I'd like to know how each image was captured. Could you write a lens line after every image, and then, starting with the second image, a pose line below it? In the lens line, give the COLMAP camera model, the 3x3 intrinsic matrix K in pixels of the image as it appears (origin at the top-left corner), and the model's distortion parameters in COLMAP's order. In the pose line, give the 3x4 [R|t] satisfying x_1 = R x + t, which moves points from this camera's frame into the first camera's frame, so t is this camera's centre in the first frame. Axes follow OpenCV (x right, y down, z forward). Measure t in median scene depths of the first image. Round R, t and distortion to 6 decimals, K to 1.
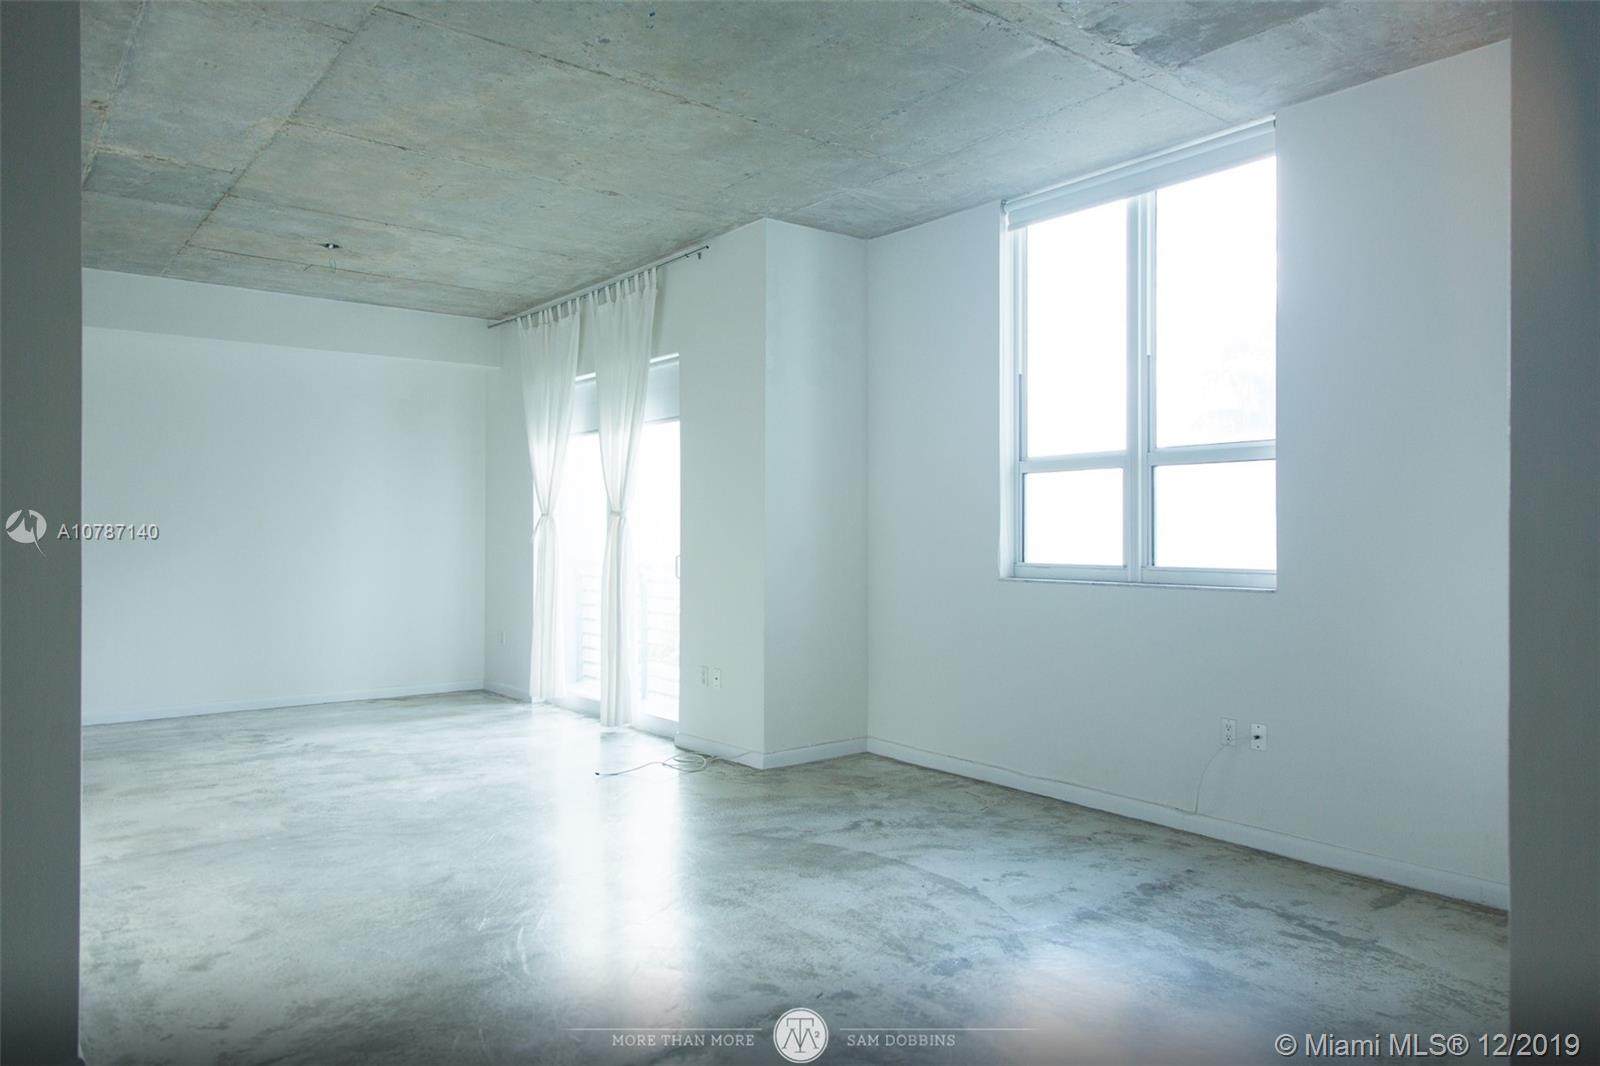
lens RADIAL K [[1071.1, 0, 806.9], [0, 1071.1, 534.4], [0, 0, 1]] dist [0.006318, -0.002144]
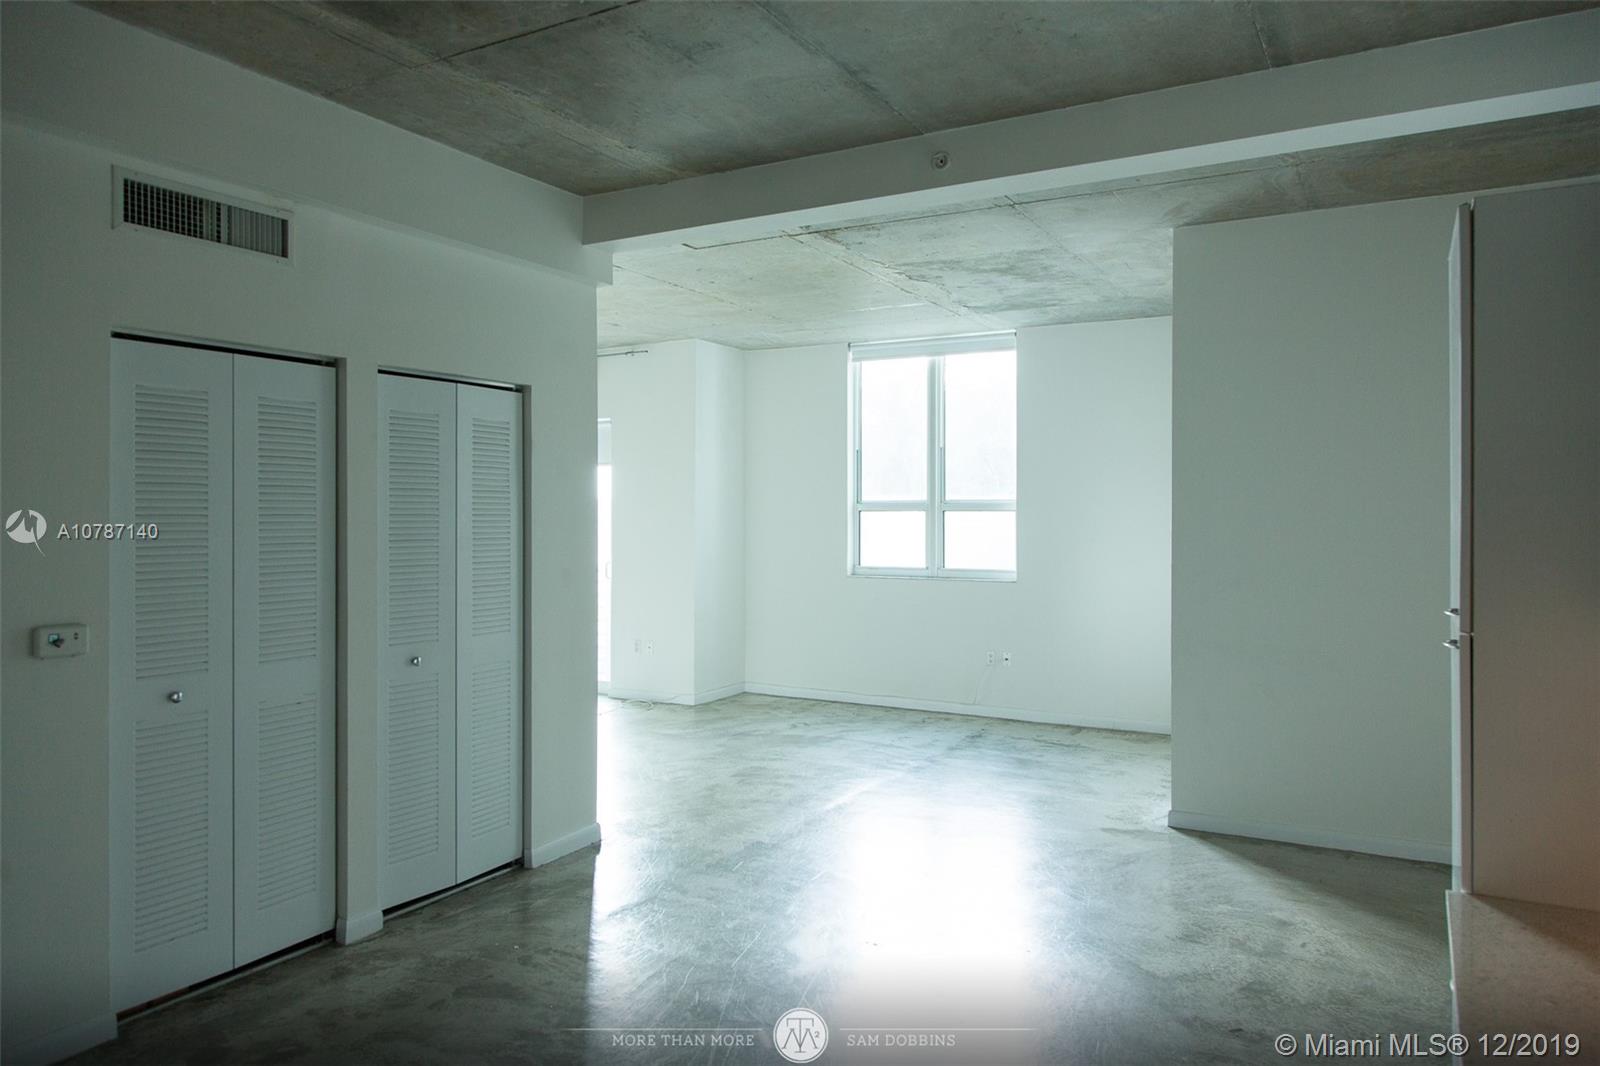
lens RADIAL K [[1077.8, 0, 820.1], [0, 1077.8, 517.6], [0, 0, 1]] dist [0.003764, 0.000376]
pose [[0.924367, 0.000327, 0.381504, -0.497632], [-0.000740, 0.999999, 0.000936, -0.050109], [-0.381504, -0.001147, 0.924367, -0.512715]]
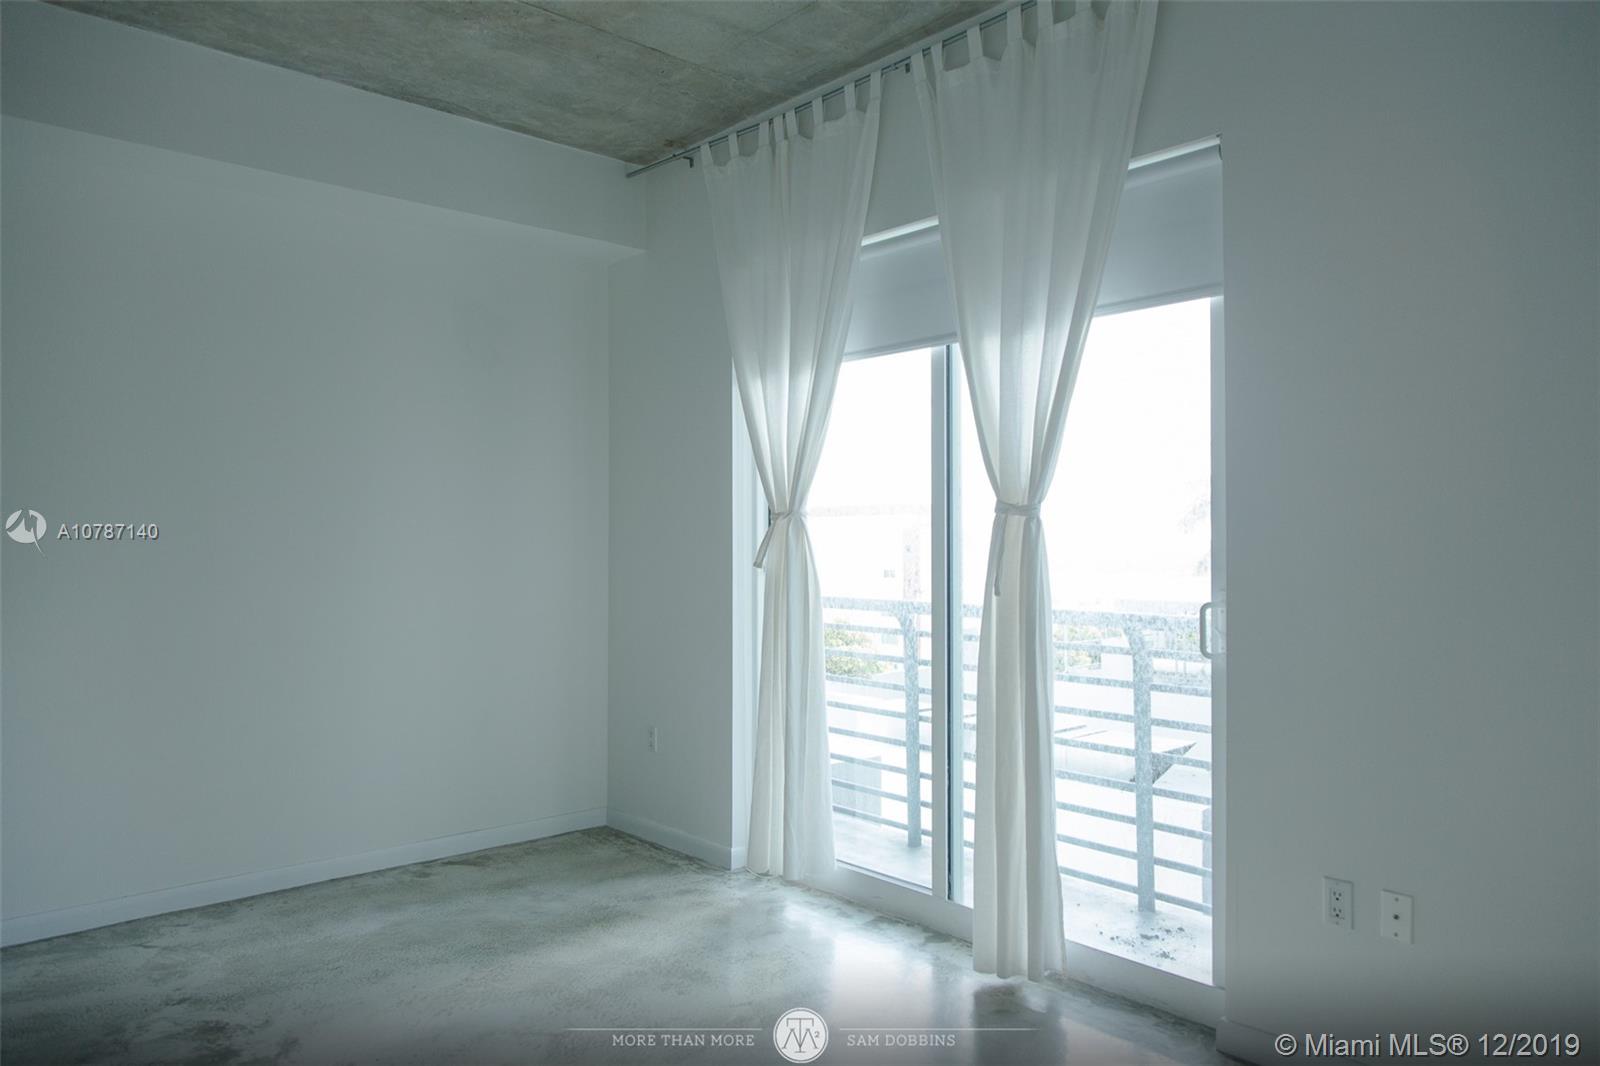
lens RADIAL K [[1071.1, 0, 806.9], [0, 1071.1, 534.4], [0, 0, 1]] dist [0.006318, -0.002144]
pose [[0.997873, -0.001676, 0.065172, -0.384167], [0.002153, 0.999971, -0.007249, -0.007433], [-0.065158, 0.007374, 0.997848, 0.709116]]
